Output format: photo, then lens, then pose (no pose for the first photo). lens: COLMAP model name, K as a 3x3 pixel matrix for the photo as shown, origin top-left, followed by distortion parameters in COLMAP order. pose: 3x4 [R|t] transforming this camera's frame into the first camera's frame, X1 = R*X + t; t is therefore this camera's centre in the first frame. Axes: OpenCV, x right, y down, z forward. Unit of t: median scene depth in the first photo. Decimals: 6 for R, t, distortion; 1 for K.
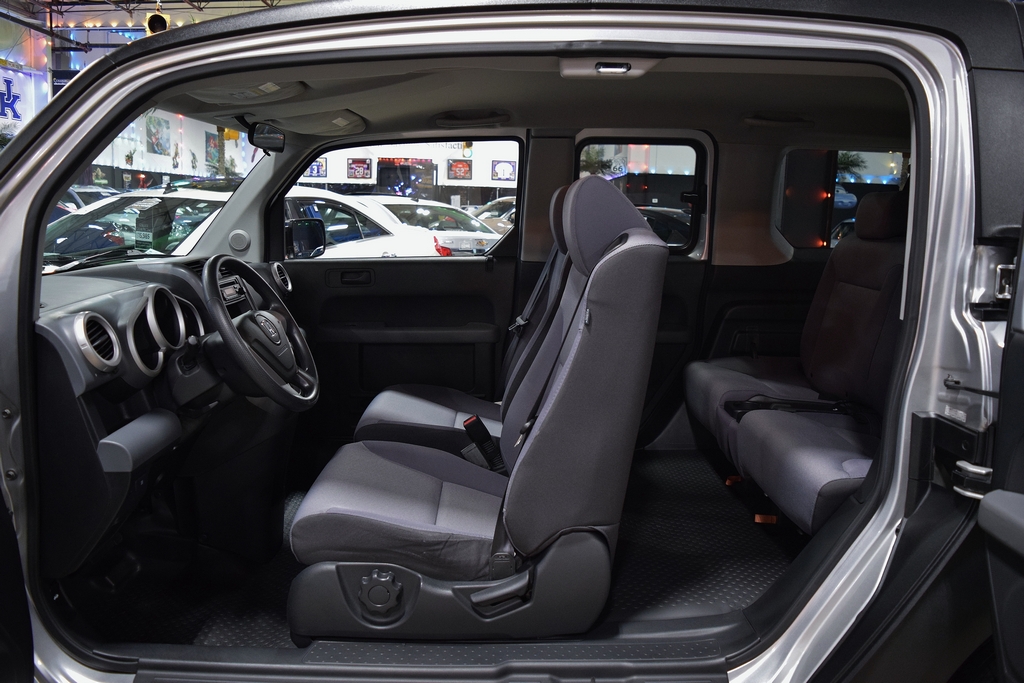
lens RADIAL K [[799.8, 0, 516.2], [0, 799.8, 342.5], [0, 0, 1]] dist [-0.095196, 0.022842]
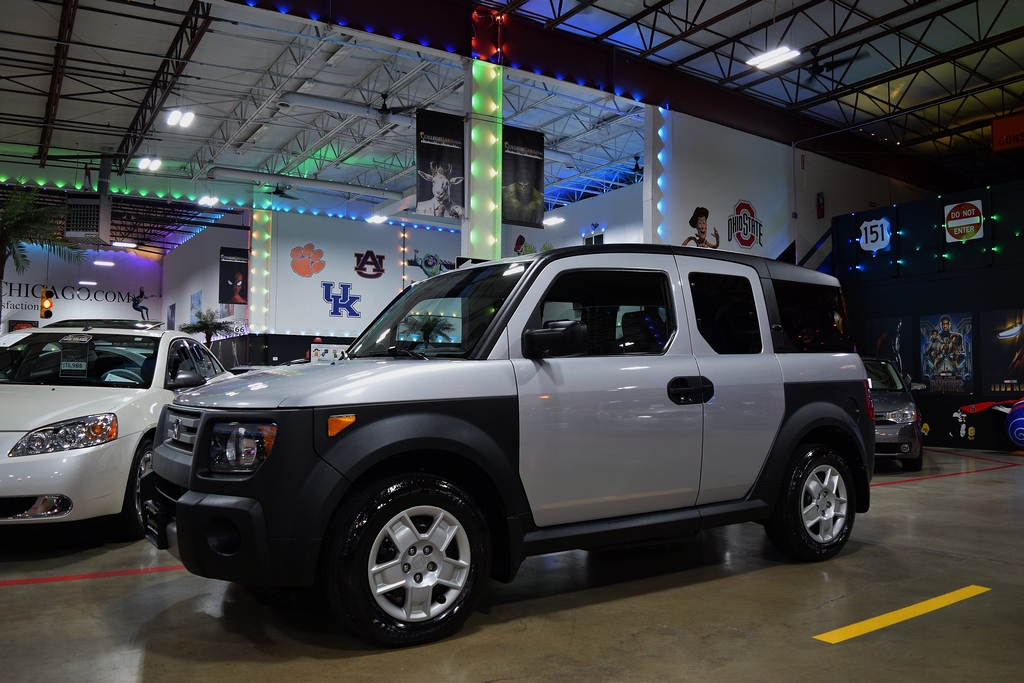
lens RADIAL K [[799.8, 0, 514.9], [0, 799.8, 339.7], [0, 0, 1]] dist [-0.095196, 0.022842]
pose [[0.839198, 0.005537, 0.543798, -1.748668], [0.108597, 0.978102, -0.177548, 0.305742], [-0.532873, 0.208053, 0.820220, -0.879817]]
